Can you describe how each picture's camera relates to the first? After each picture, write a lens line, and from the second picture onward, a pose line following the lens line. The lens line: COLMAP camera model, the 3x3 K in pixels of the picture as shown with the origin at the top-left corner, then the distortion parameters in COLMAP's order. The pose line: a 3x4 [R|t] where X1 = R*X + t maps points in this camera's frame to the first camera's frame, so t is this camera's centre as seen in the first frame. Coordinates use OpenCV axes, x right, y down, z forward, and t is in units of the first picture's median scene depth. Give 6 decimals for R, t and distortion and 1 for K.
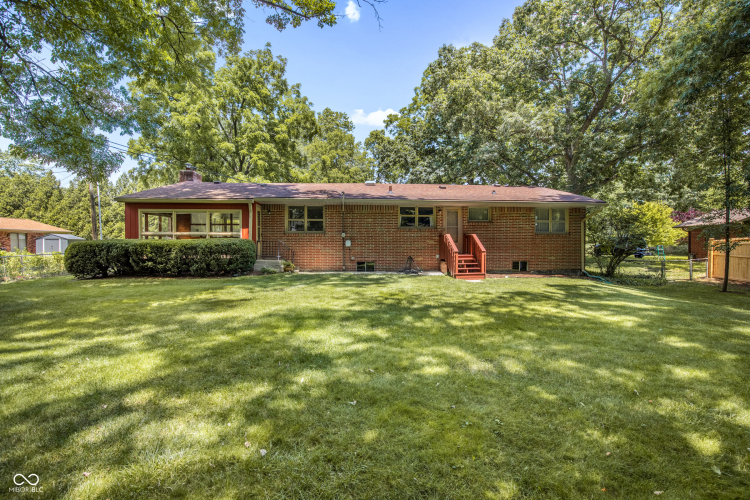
lens RADIAL K [[339.2, 0, 375.0], [0, 339.2, 250.0], [0, 0, 1]] dist [-0.002383, -0.000143]
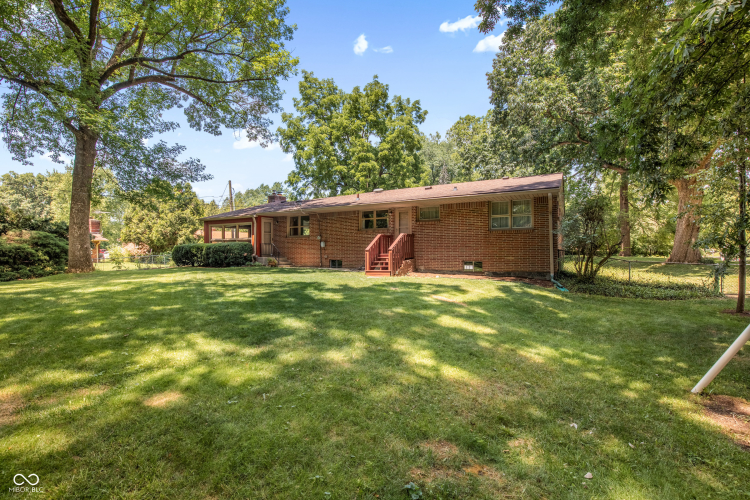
lens RADIAL K [[330.6, 0, 375.0], [0, 330.6, 250.0], [0, 0, 1]] dist [0.001380, 0.000033]
pose [[0.846248, -0.006173, -0.532753, 0.701314], [-0.000992, 0.999913, -0.013161, 0.015393], [0.532788, 0.011666, 0.846168, 0.098183]]
